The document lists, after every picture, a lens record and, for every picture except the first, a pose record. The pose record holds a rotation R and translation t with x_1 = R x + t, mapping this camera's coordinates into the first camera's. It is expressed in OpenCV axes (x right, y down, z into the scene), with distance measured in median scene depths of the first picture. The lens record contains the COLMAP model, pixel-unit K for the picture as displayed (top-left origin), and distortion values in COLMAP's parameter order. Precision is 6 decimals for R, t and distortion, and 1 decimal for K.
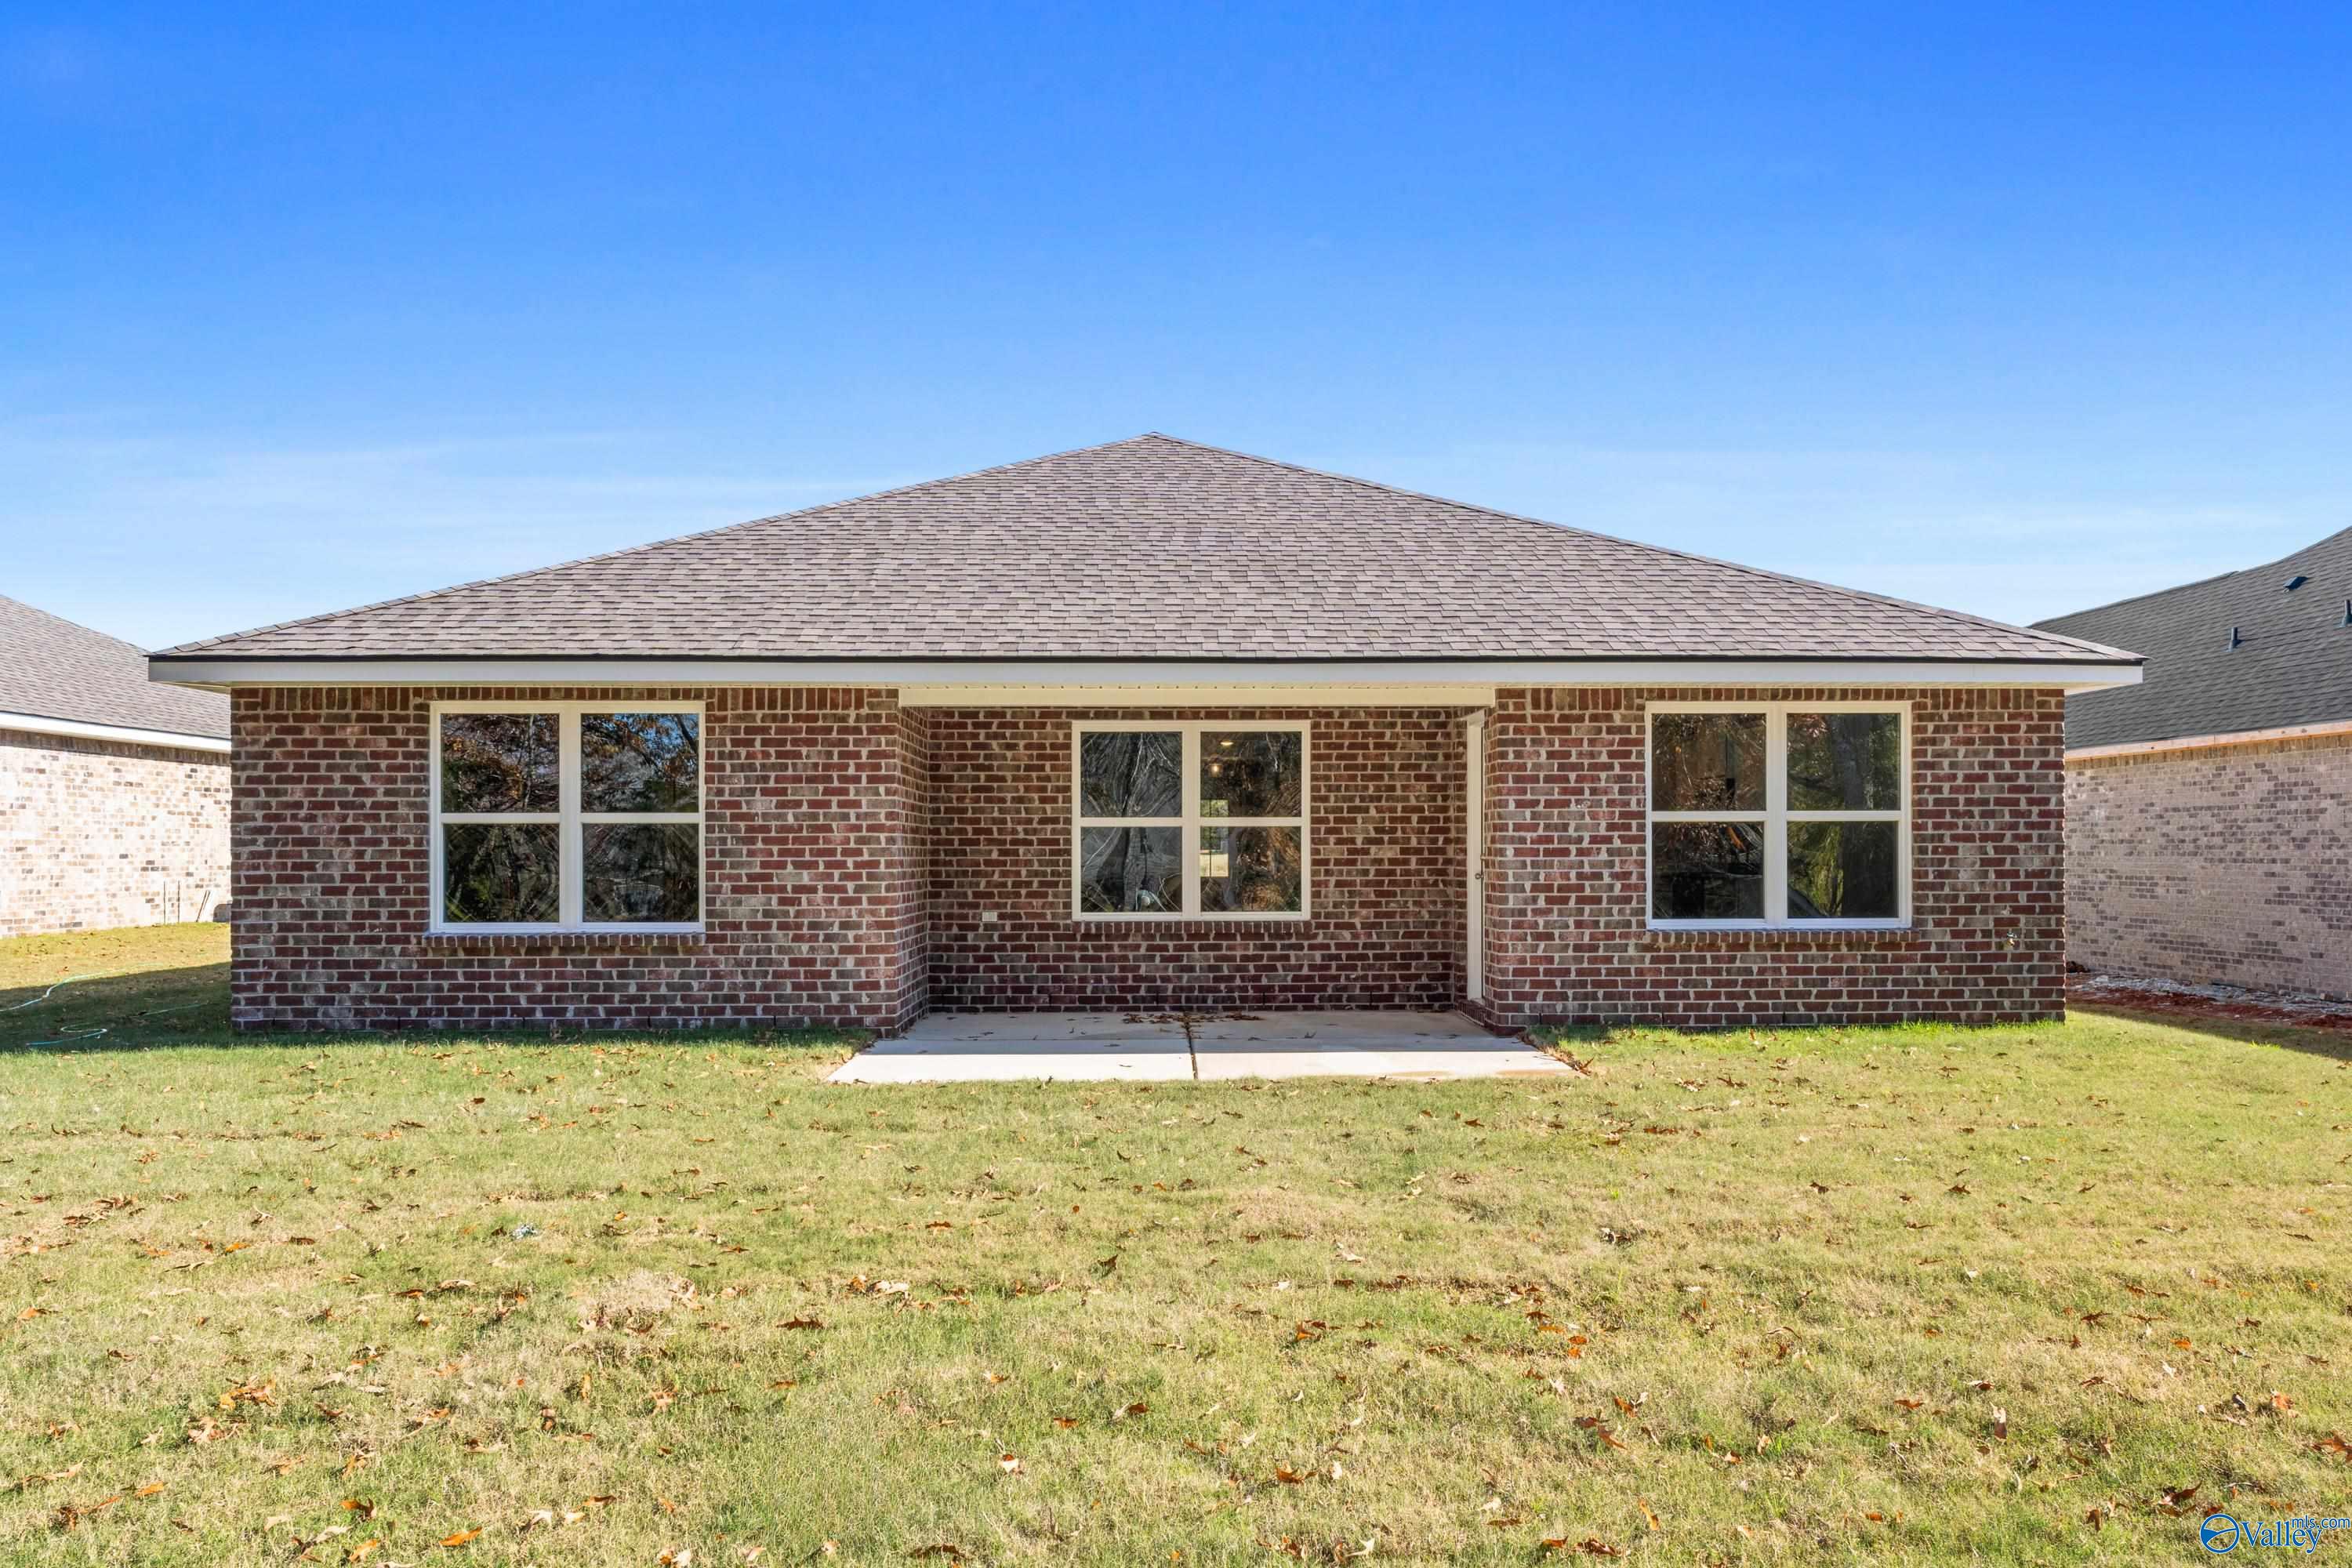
lens RADIAL K [[1518.1, 0, 1183.2], [0, 1518.1, 854.0], [0, 0, 1]] dist [-0.001623, 0.000045]
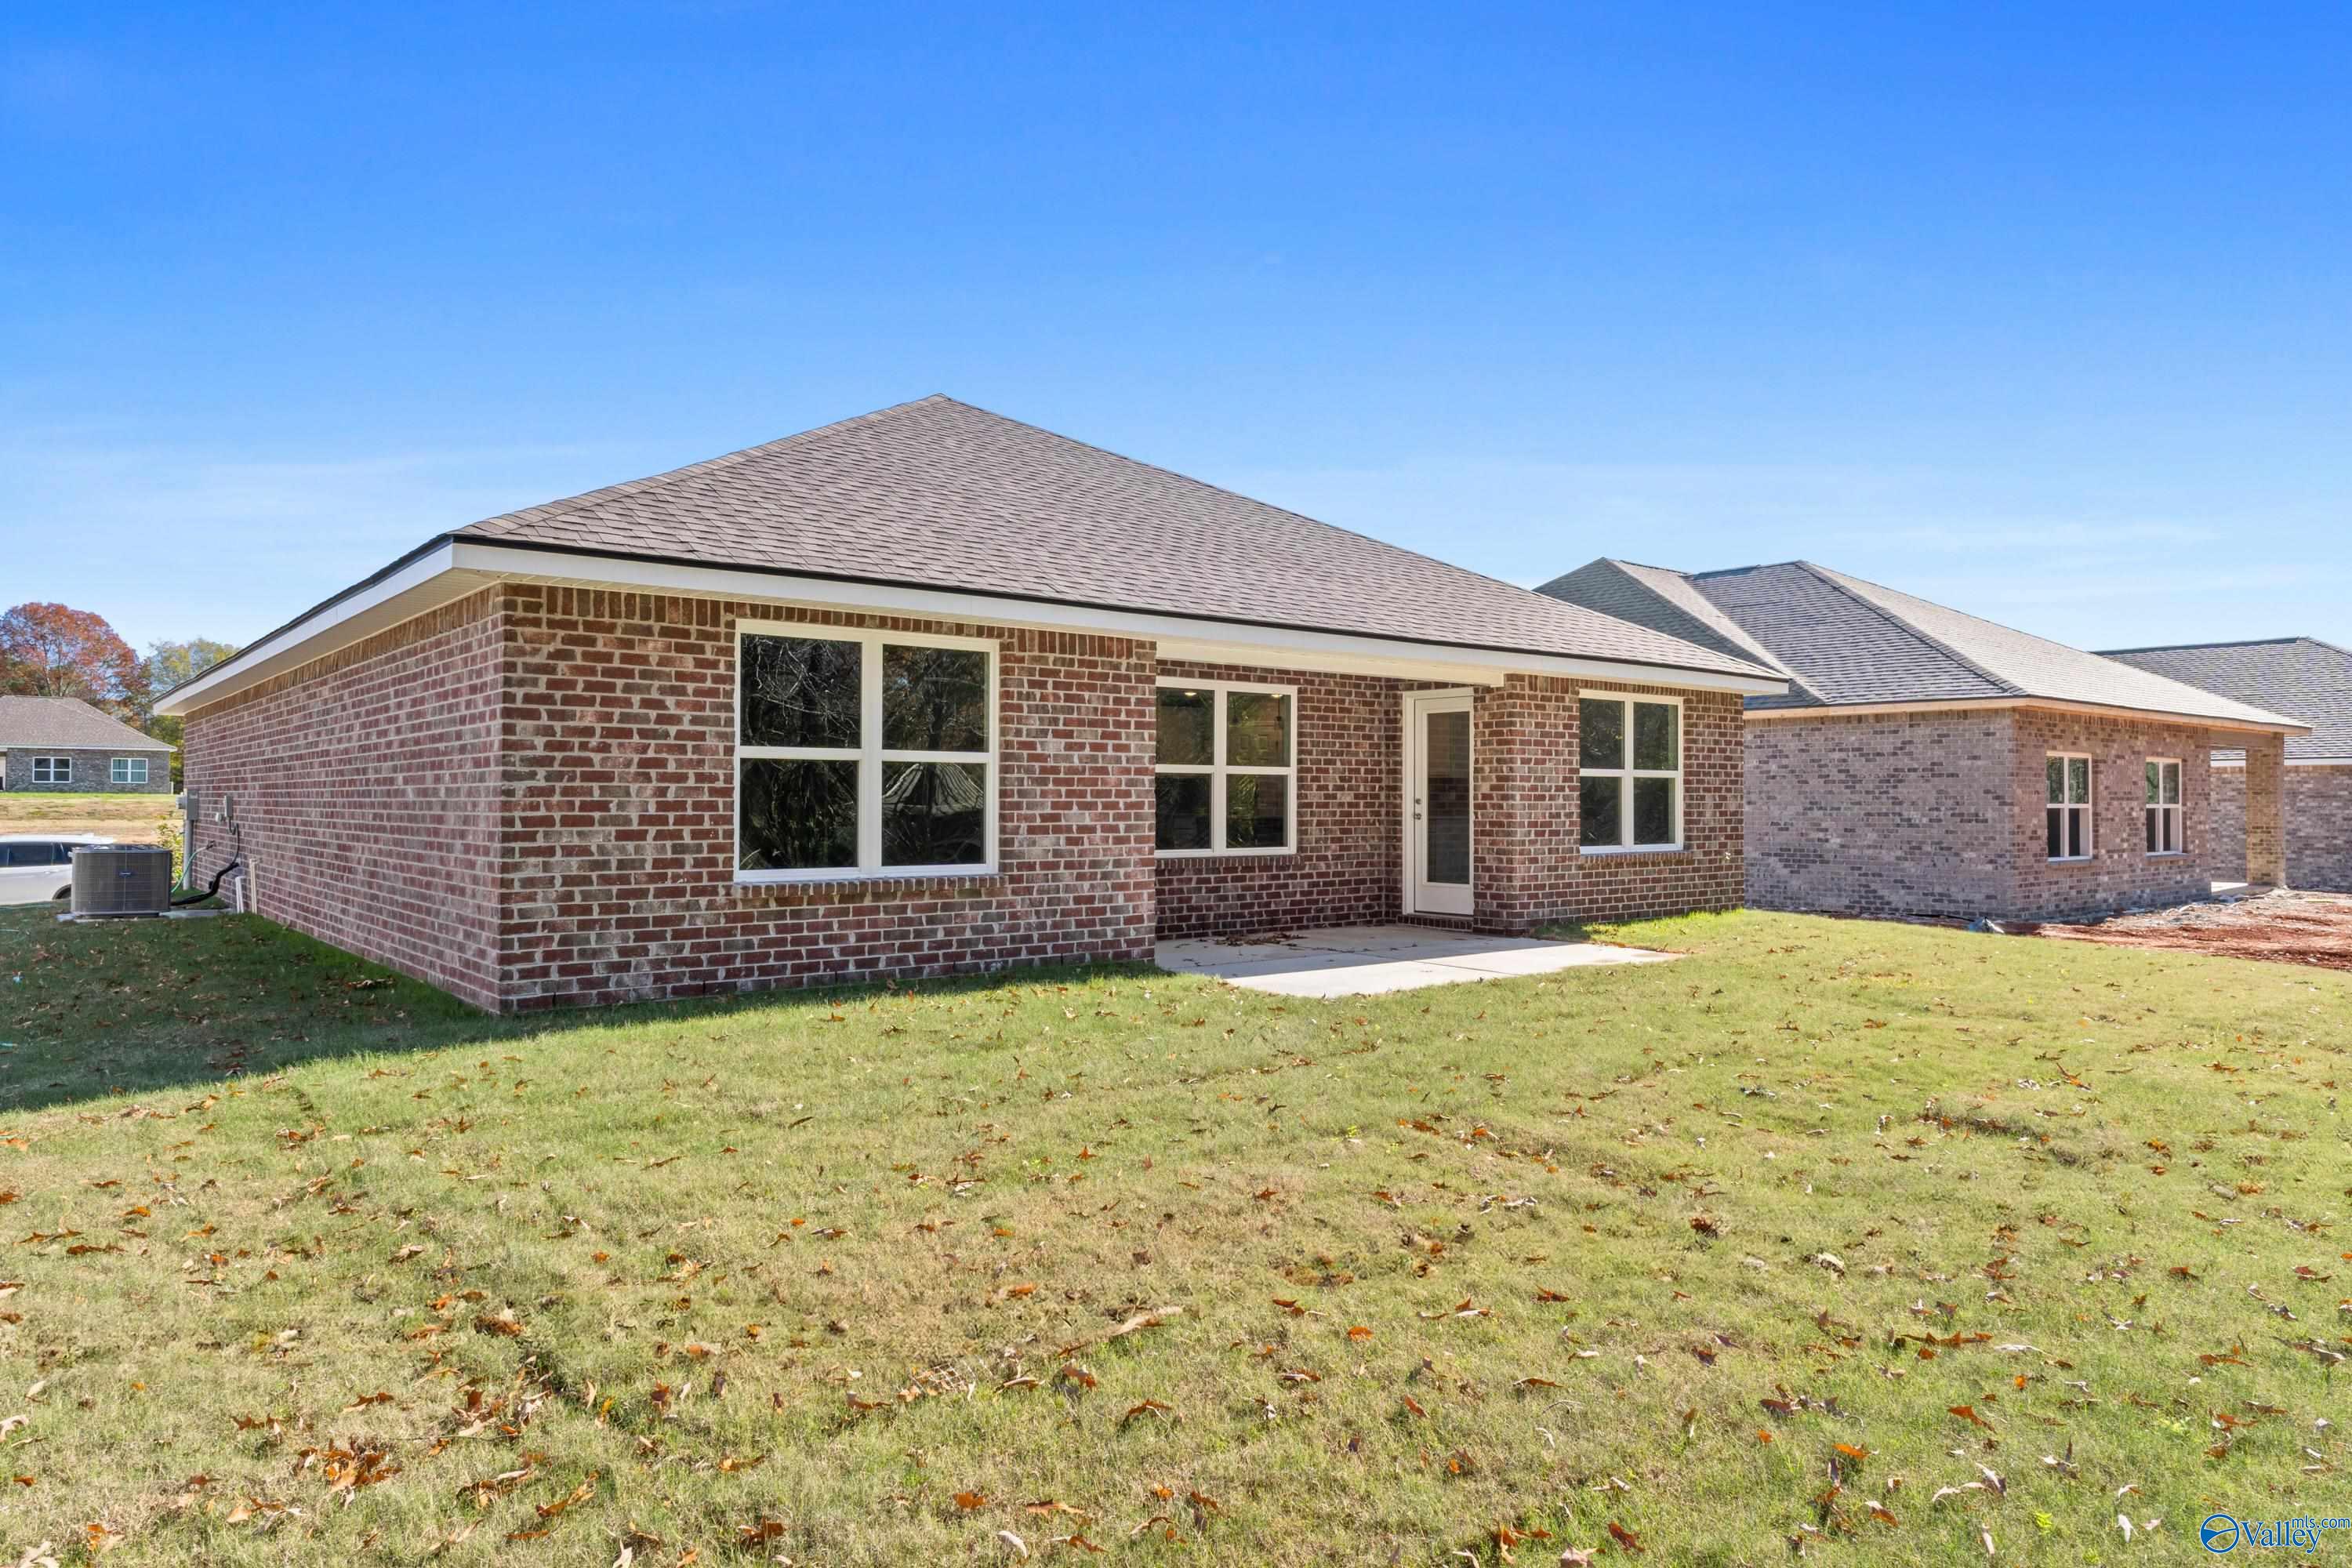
lens RADIAL K [[1465.9, 0, 1176.0], [0, 1465.9, 784.0], [0, 0, 1]] dist [0.000263, 0.000038]
pose [[0.791168, 0.011402, 0.611493, -0.811311], [-0.003248, 0.999890, -0.014443, 0.006629], [-0.611591, 0.009441, 0.791118, 0.172935]]
